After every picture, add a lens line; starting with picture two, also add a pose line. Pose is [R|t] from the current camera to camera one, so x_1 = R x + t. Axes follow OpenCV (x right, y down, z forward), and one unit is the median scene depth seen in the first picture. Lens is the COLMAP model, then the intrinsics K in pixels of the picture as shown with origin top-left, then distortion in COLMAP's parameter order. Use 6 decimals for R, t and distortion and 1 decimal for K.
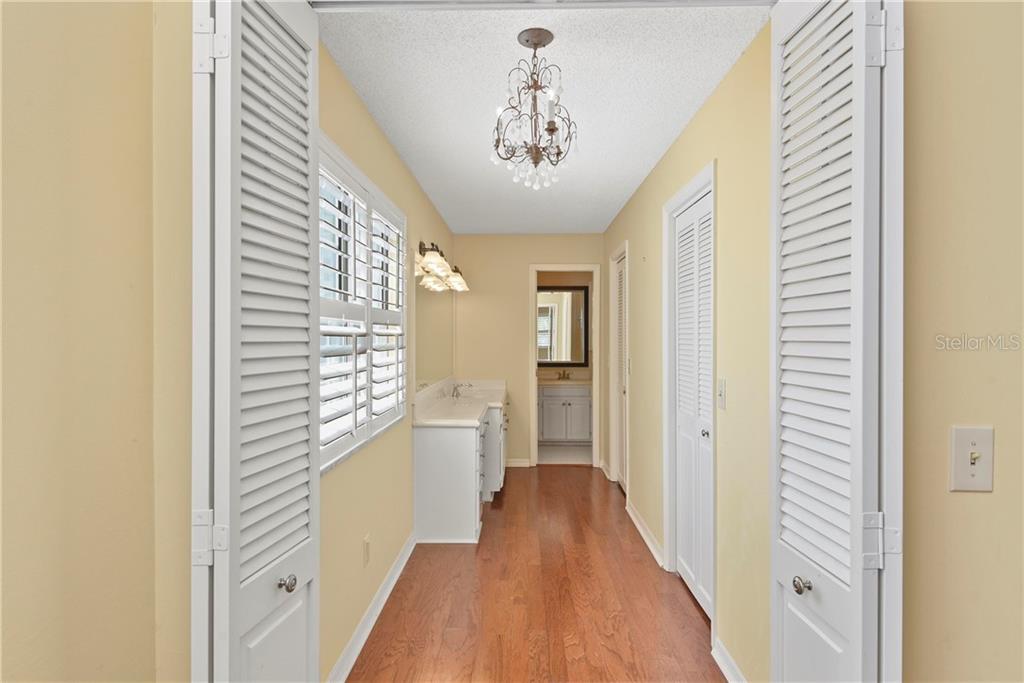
lens RADIAL K [[591.0, 0, 512.1], [0, 591.0, 337.5], [0, 0, 1]] dist [-0.000630, 0.000027]
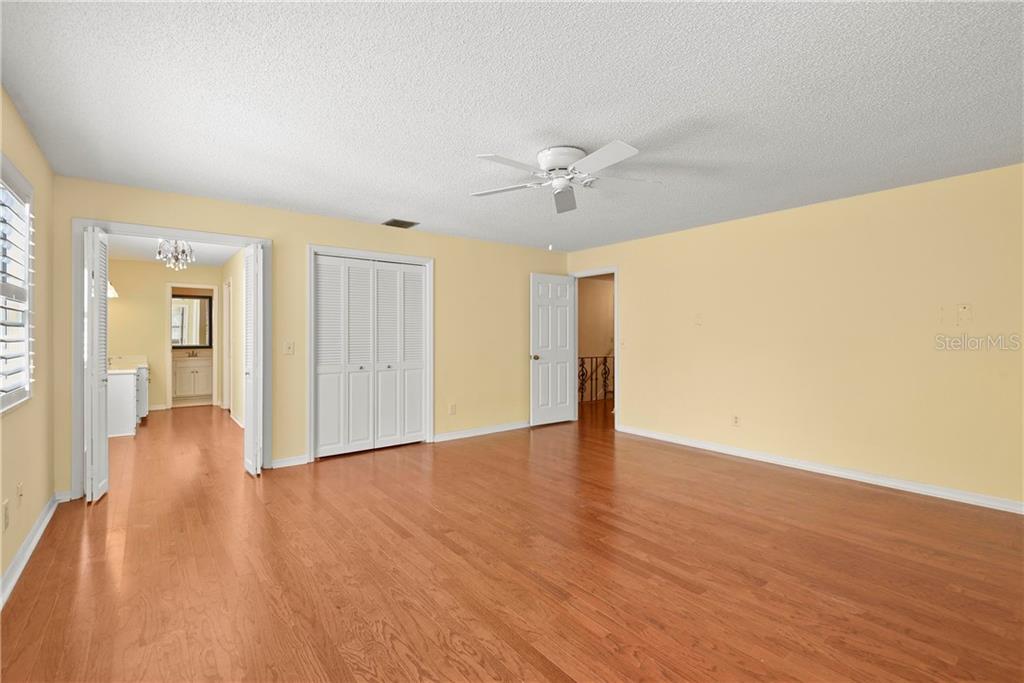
lens RADIAL K [[469.5, 0, 504.4], [0, 469.5, 327.0], [0, 0, 1]] dist [0.011177, -0.002407]
pose [[0.786884, 0.003823, 0.617089, -0.032859], [0.005471, 0.999898, -0.013170, 0.015138], [-0.617077, 0.013739, 0.786783, -0.485210]]
